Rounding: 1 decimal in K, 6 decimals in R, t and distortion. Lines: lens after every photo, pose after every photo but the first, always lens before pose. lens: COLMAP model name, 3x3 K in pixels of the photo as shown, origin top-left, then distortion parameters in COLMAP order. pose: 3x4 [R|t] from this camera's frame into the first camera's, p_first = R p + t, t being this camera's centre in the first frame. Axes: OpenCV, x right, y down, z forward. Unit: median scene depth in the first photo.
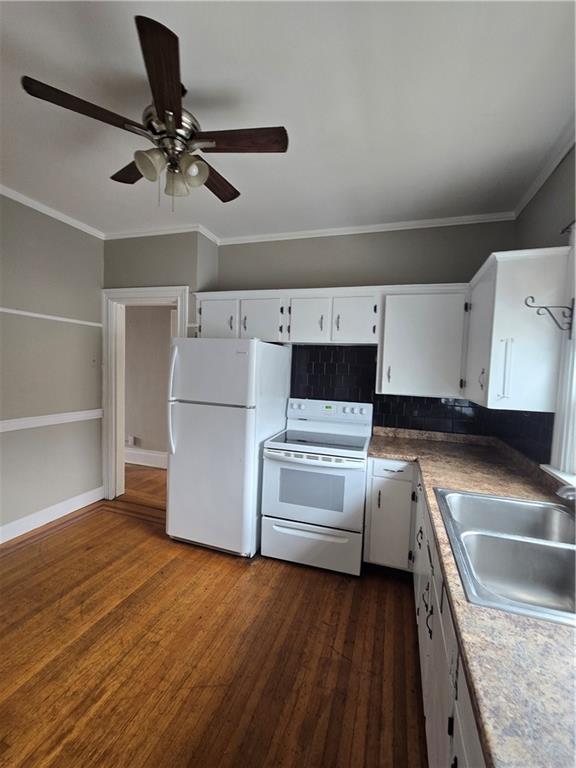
lens RADIAL K [[315.7, 0, 294.0], [0, 315.7, 385.3], [0, 0, 1]] dist [-0.000467, 0.000362]
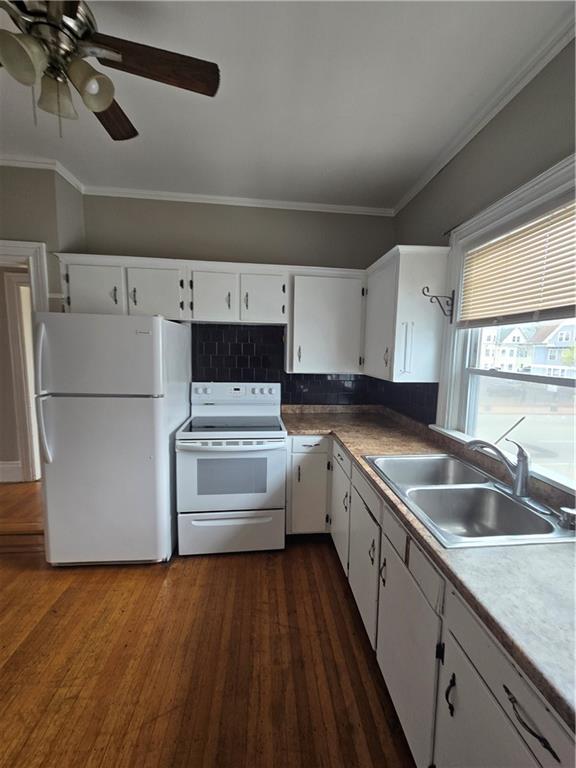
lens RADIAL K [[316.6, 0, 292.6], [0, 316.6, 385.0], [0, 0, 1]] dist [0.001194, 0.000737]
pose [[0.916471, -0.062640, 0.395168, -0.151403], [0.035397, 0.996490, 0.075866, -0.014681], [-0.398533, -0.055541, 0.915471, 0.061643]]
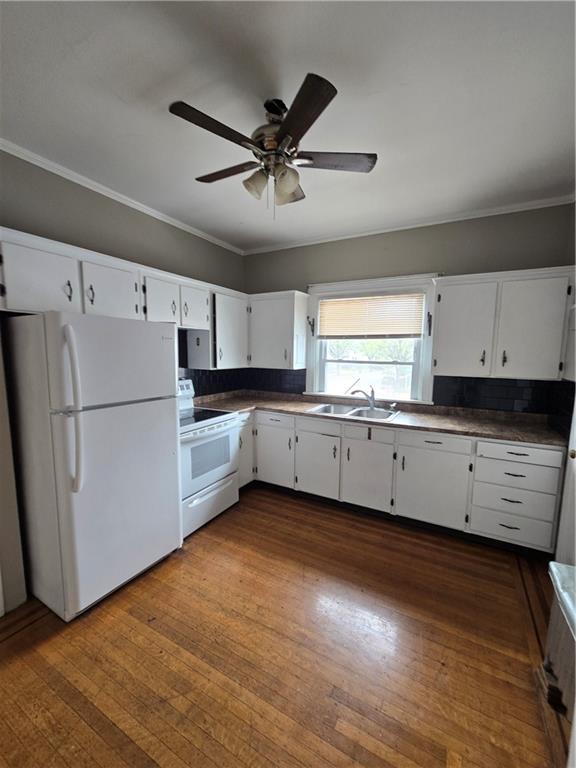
lens RADIAL K [[316.6, 0, 292.6], [0, 316.6, 385.0], [0, 0, 1]] dist [0.001194, 0.000737]
pose [[0.189866, -0.142840, 0.971364, -1.065525], [0.049672, 0.989491, 0.135796, -0.080523], [-0.980553, 0.022467, 0.194965, 0.498632]]
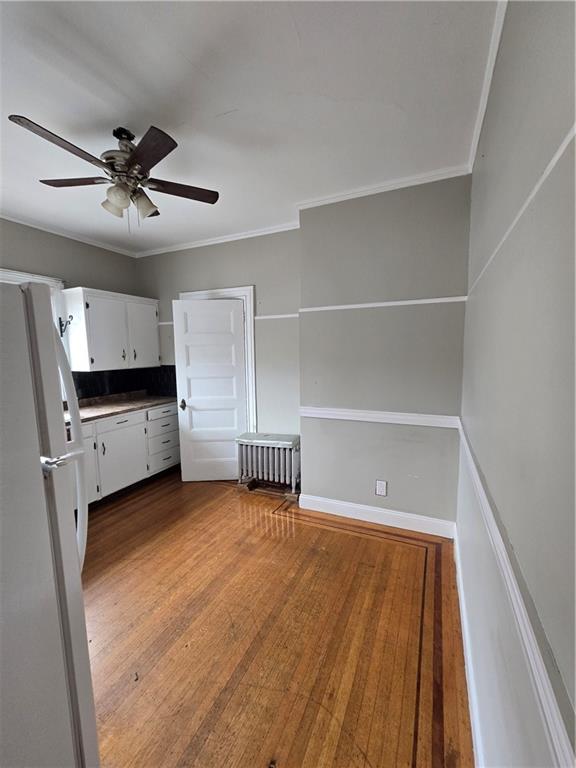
lens RADIAL K [[316.6, 0, 292.6], [0, 316.6, 385.0], [0, 0, 1]] dist [0.001194, 0.000737]
pose [[-0.993296, -0.038614, 0.108963, -0.808223], [-0.019693, 0.985307, 0.169654, -0.125030], [-0.113913, 0.166370, -0.979461, 1.547618]]
